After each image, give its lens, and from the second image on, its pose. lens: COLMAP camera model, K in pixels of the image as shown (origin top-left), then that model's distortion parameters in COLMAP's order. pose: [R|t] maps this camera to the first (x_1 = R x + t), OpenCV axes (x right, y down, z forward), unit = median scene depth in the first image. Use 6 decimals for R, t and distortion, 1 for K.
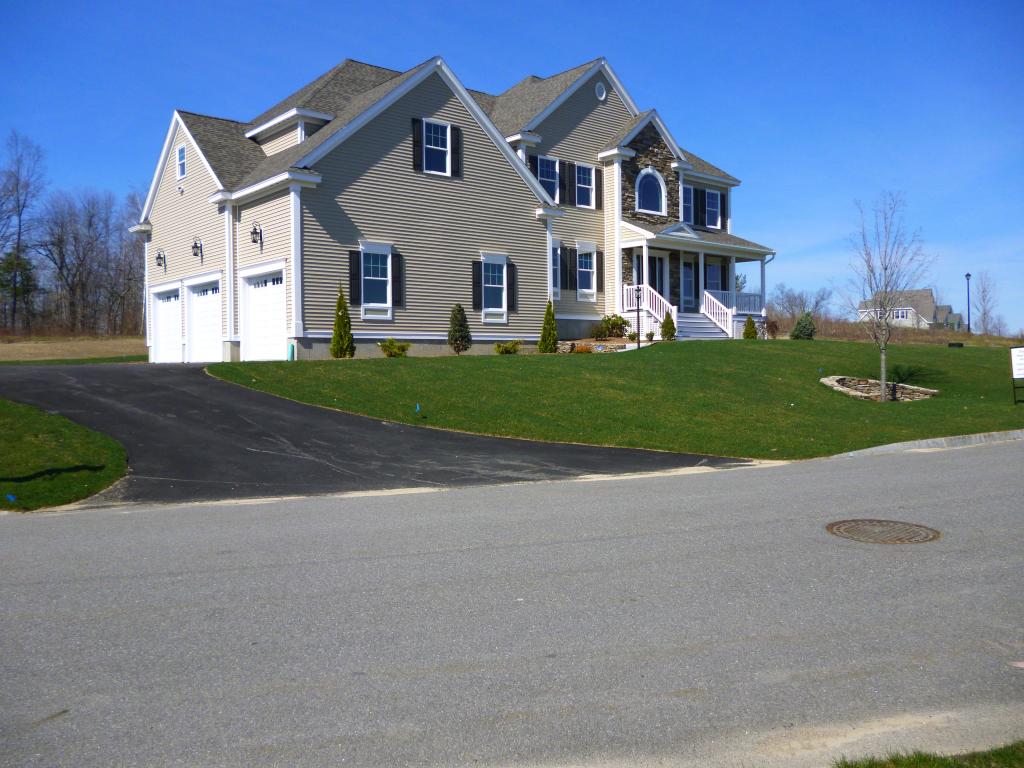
lens RADIAL K [[856.5, 0, 512.0], [0, 856.5, 384.0], [0, 0, 1]] dist [-0.028117, 0.005049]
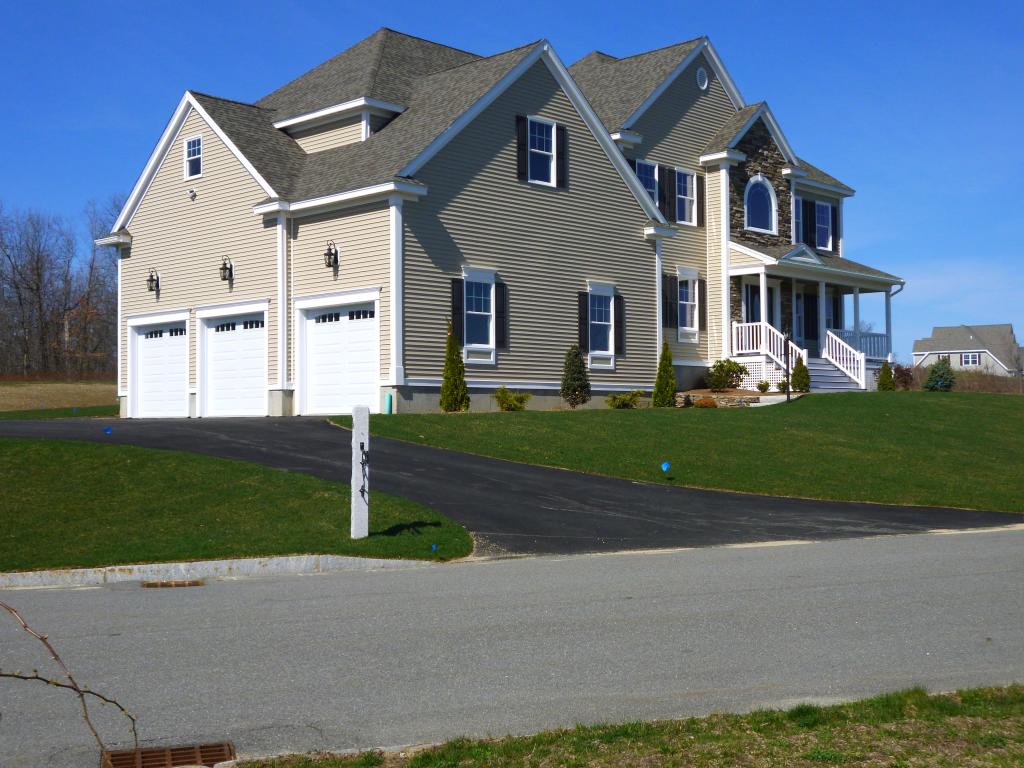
lens RADIAL K [[1256.9, 0, 512.0], [0, 1256.9, 384.0], [0, 0, 1]] dist [0.020044, 0.023941]
pose [[0.995295, 0.005897, 0.096709, -0.198159], [-0.000294, 0.998325, -0.057850, 0.009341], [-0.096888, 0.057550, 0.993630, -0.141636]]
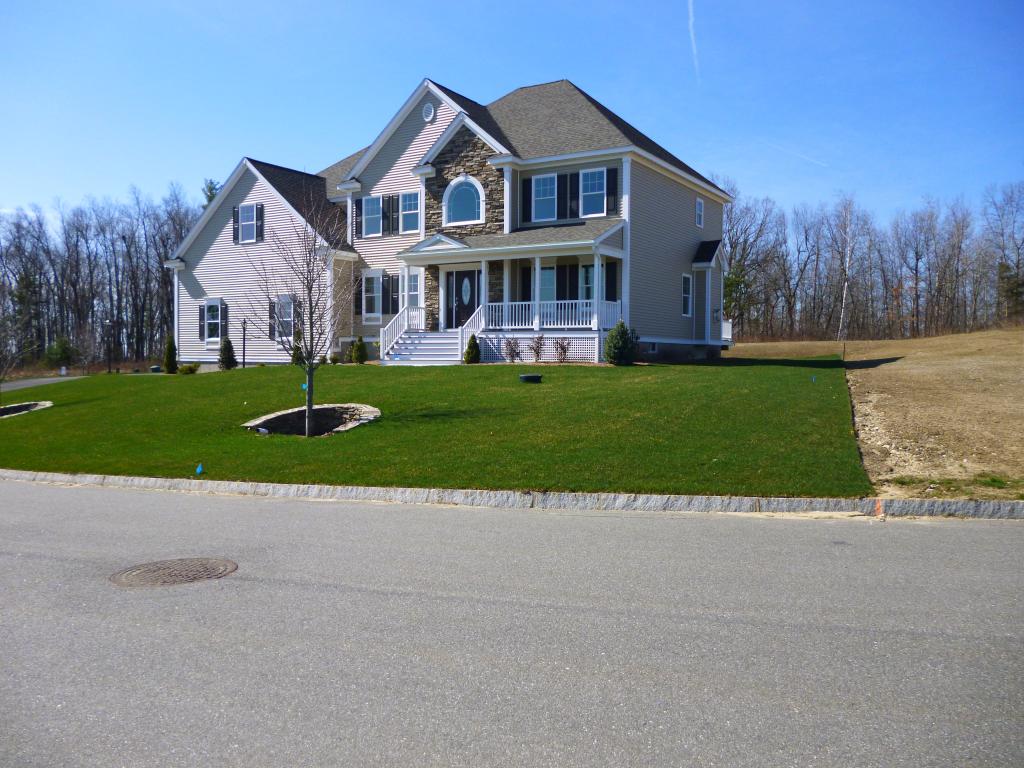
lens RADIAL K [[856.5, 0, 512.0], [0, 856.5, 384.0], [0, 0, 1]] dist [-0.028117, 0.005049]
pose [[0.309686, 0.041639, -0.949927, 1.180497], [-0.036196, 0.998833, 0.031983, -0.065299], [0.950150, 0.024479, 0.310832, 0.850410]]
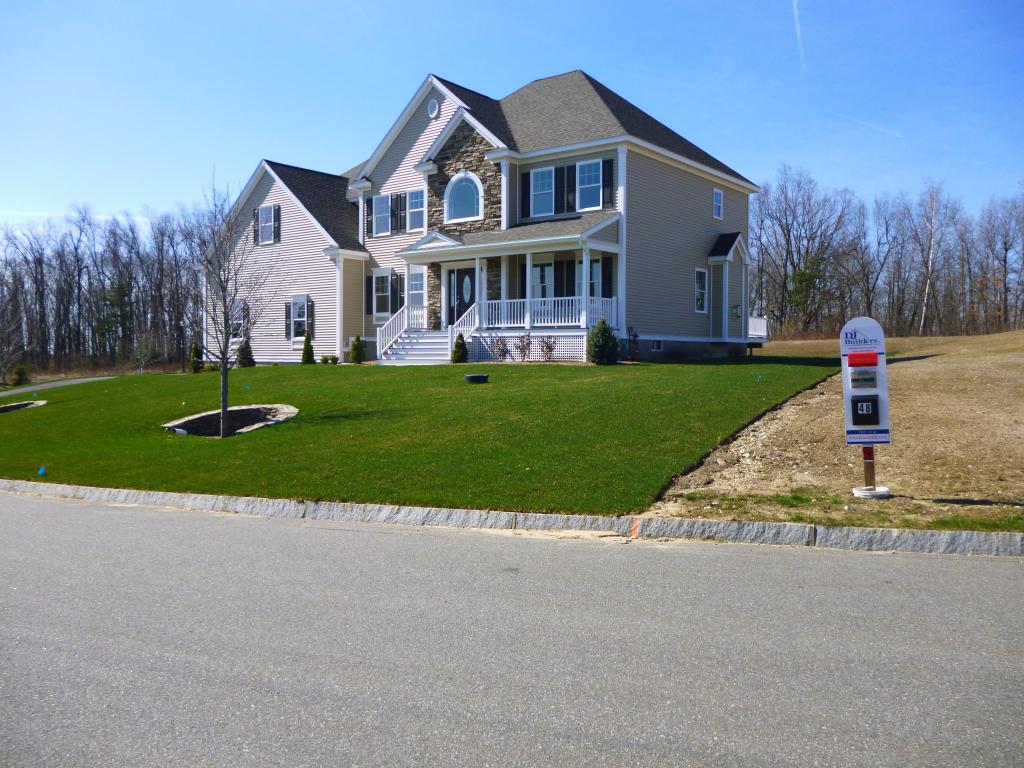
lens RADIAL K [[856.5, 0, 512.0], [0, 856.5, 384.0], [0, 0, 1]] dist [-0.028117, 0.005049]
pose [[0.201404, 0.043107, -0.978559, 1.185981], [-0.032271, 0.998781, 0.037355, -0.069435], [0.978976, 0.024055, 0.202550, 0.965658]]
